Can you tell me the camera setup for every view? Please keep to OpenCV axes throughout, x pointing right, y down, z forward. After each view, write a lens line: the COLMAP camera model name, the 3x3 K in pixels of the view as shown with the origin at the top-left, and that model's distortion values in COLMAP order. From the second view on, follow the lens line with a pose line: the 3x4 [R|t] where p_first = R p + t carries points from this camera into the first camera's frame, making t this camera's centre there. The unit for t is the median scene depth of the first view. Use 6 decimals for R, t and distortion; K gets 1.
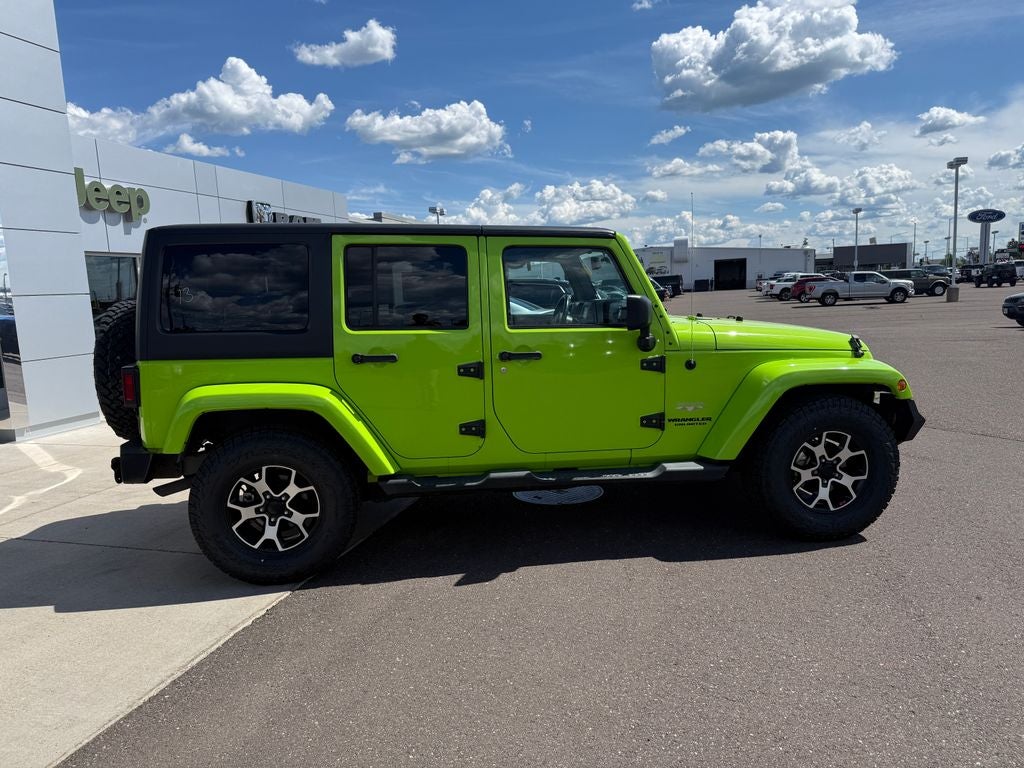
lens RADIAL K [[723.6, 0, 506.1], [0, 723.6, 387.6], [0, 0, 1]] dist [0.032825, -0.044898]
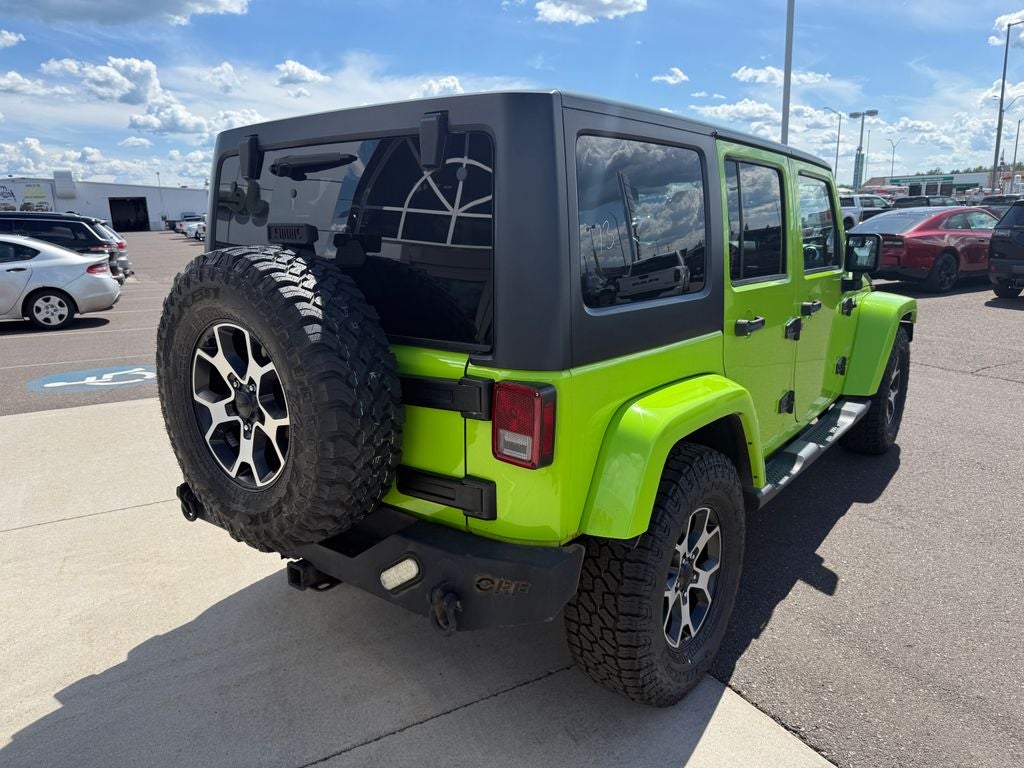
lens RADIAL K [[723.6, 0, 507.4], [0, 723.6, 391.8], [0, 0, 1]] dist [0.032825, -0.044898]
pose [[0.705186, -0.147708, 0.693466, -0.824323], [0.090202, 0.988802, 0.118887, -0.079399], [-0.703261, -0.021285, 0.710613, 0.650379]]
